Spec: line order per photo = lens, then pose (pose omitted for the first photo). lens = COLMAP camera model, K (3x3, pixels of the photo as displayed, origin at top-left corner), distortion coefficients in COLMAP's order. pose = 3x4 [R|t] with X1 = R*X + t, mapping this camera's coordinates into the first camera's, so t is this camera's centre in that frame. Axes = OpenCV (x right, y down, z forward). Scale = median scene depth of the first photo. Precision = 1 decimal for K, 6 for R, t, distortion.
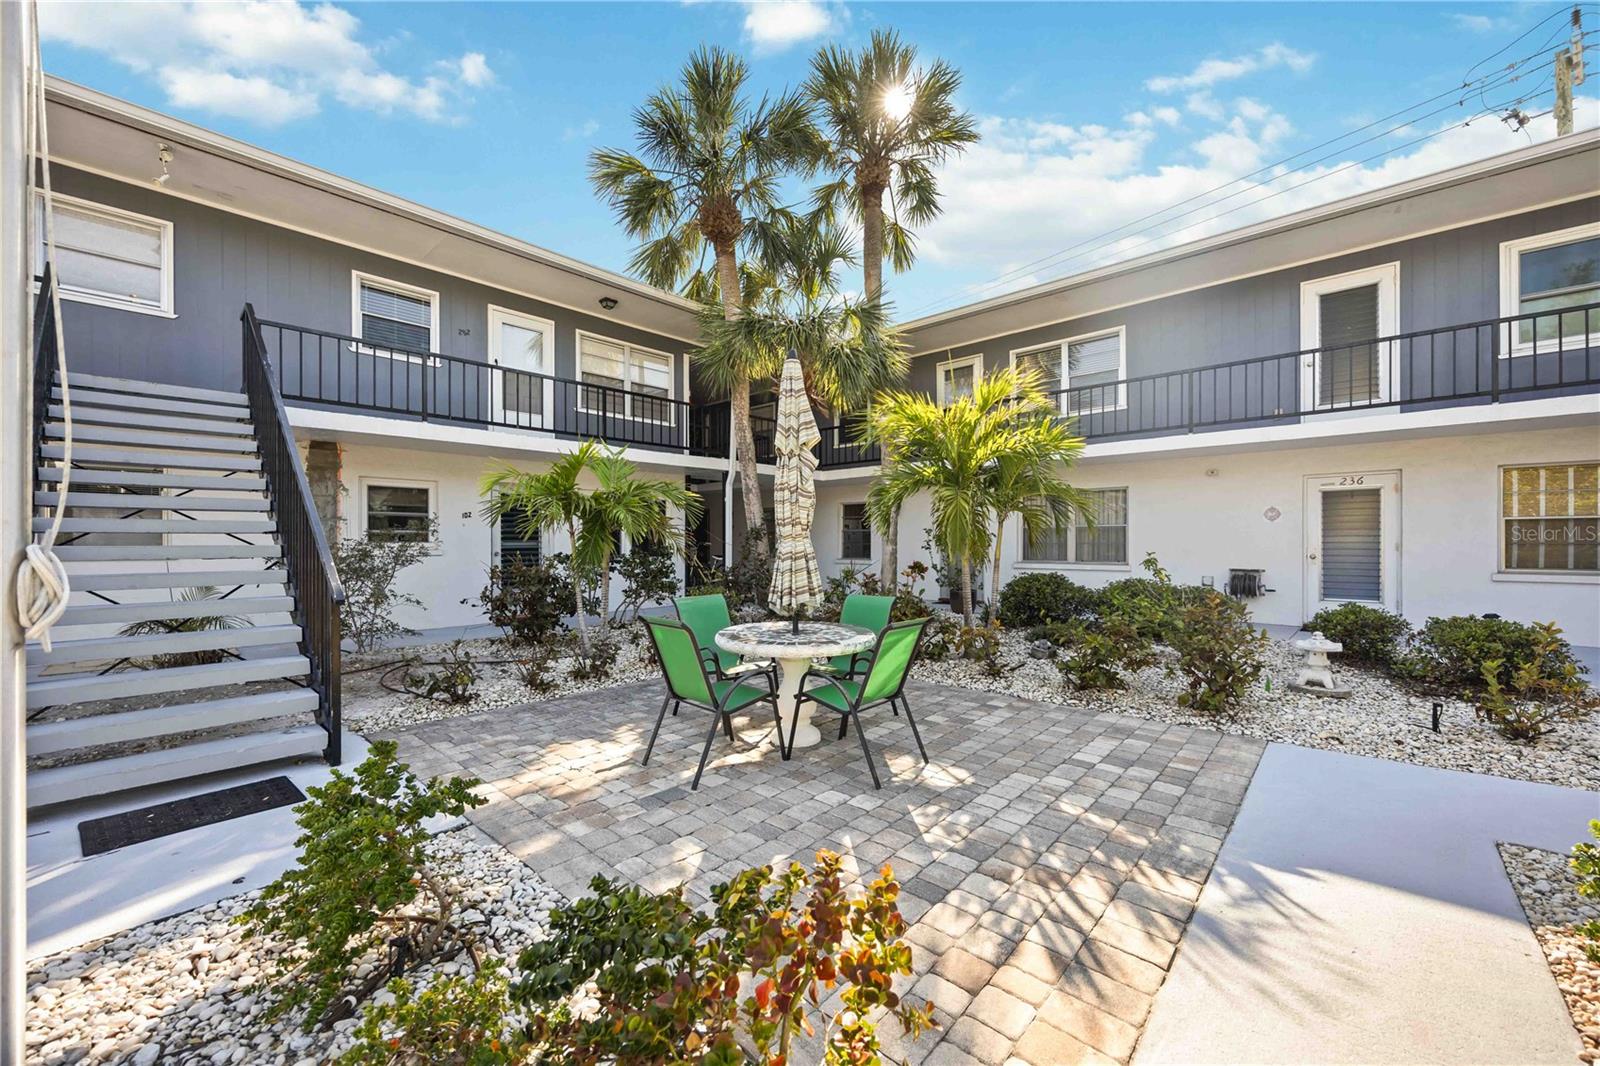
lens RADIAL K [[642.9, 0, 789.4], [0, 642.9, 537.2], [0, 0, 1]] dist [-0.004502, -0.000825]
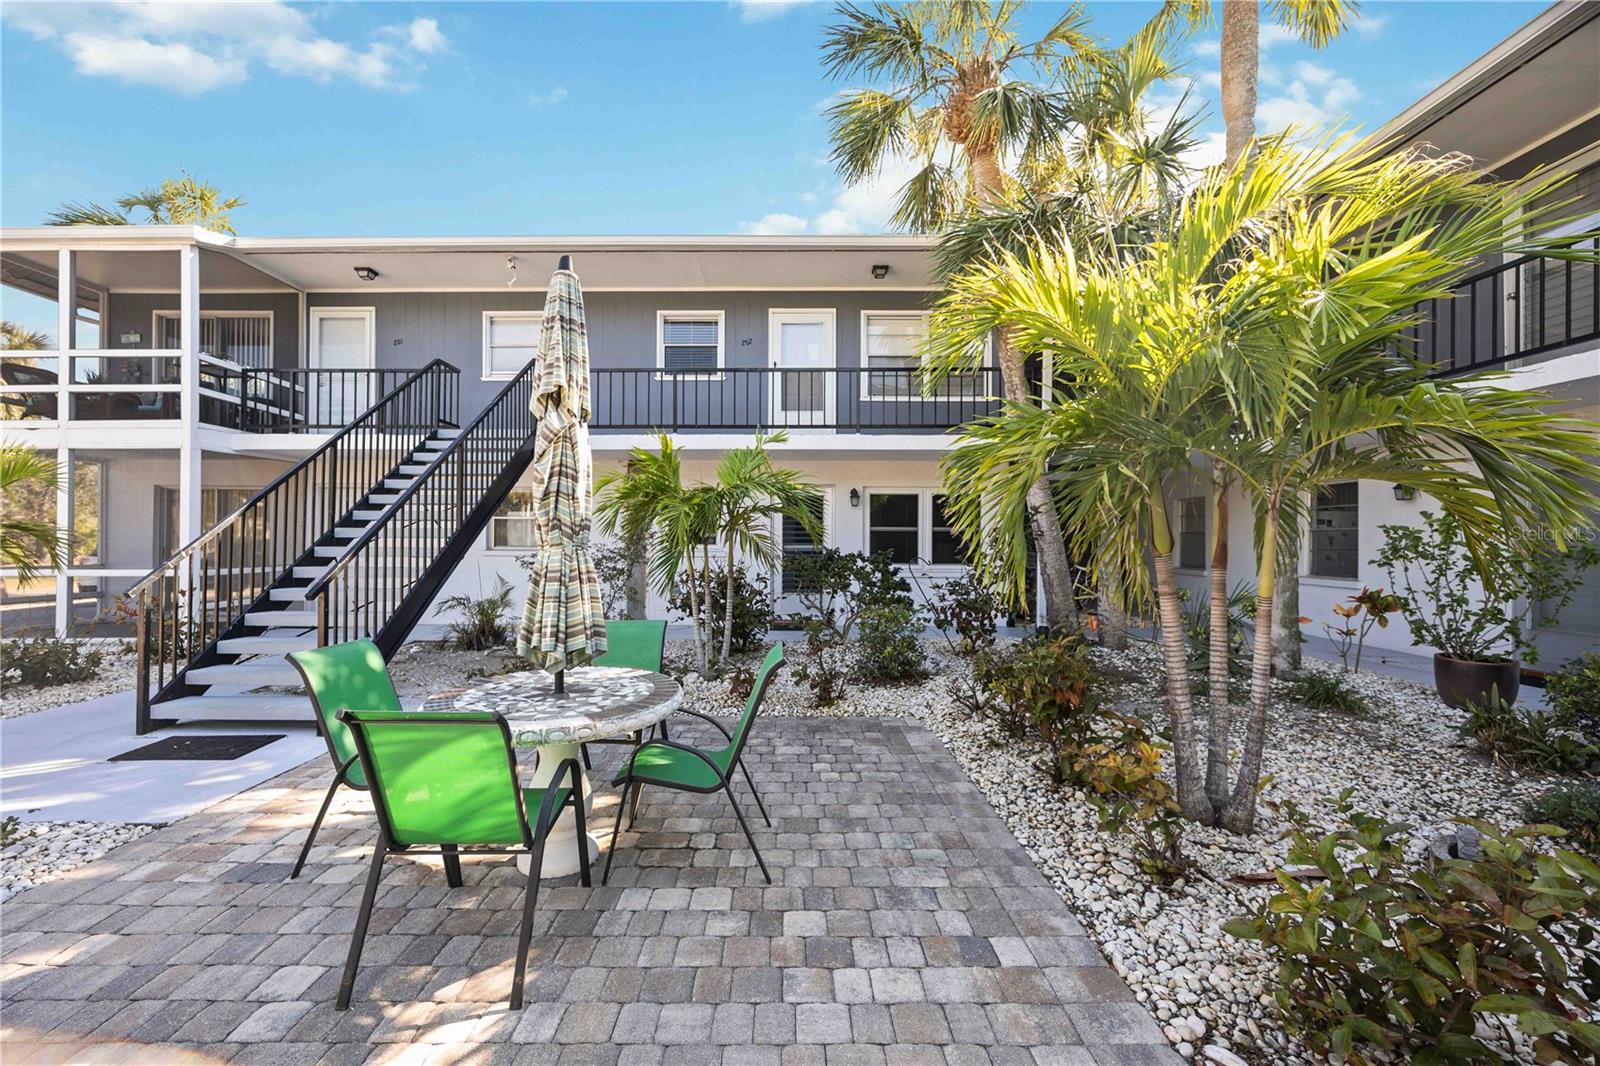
lens RADIAL K [[642.9, 0, 804.1], [0, 642.9, 534.7], [0, 0, 1]] dist [-0.004502, -0.000825]
pose [[0.664856, -0.004395, -0.746958, 0.330745], [0.000297, 0.999984, -0.005620, -0.002553], [0.746971, 0.003515, 0.664847, 0.382952]]
